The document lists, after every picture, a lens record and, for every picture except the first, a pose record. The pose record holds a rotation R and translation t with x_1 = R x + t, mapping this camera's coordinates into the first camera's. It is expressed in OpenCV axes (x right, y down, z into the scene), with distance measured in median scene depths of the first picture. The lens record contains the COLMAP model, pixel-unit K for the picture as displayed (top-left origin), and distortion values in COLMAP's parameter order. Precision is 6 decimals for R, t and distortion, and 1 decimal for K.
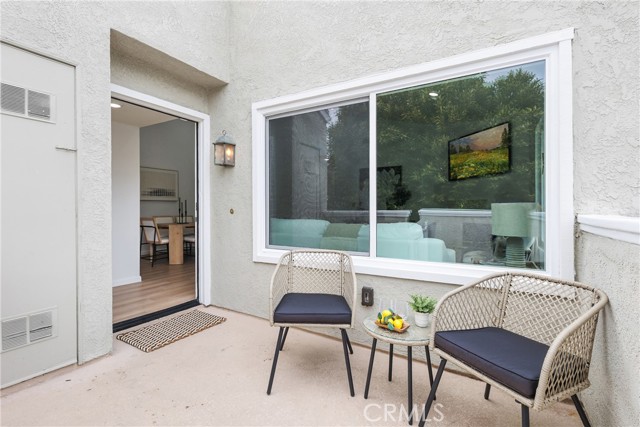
lens RADIAL K [[287.4, 0, 323.3], [0, 287.4, 208.3], [0, 0, 1]] dist [-0.000873, -0.000499]
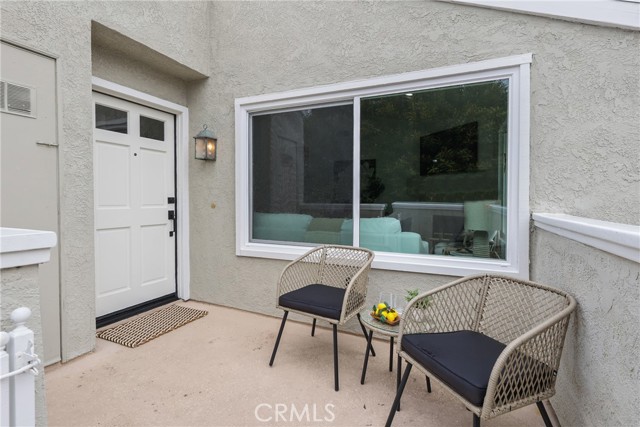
lens RADIAL K [[296.2, 0, 318.4], [0, 296.2, 203.5], [0, 0, 1]] dist [-0.002168, -0.000025]
pose [[0.995608, -0.000090, 0.093625, -0.064039], [-0.001776, 0.999801, 0.019856, -0.023478], [-0.093608, -0.019935, 0.995410, -0.078238]]
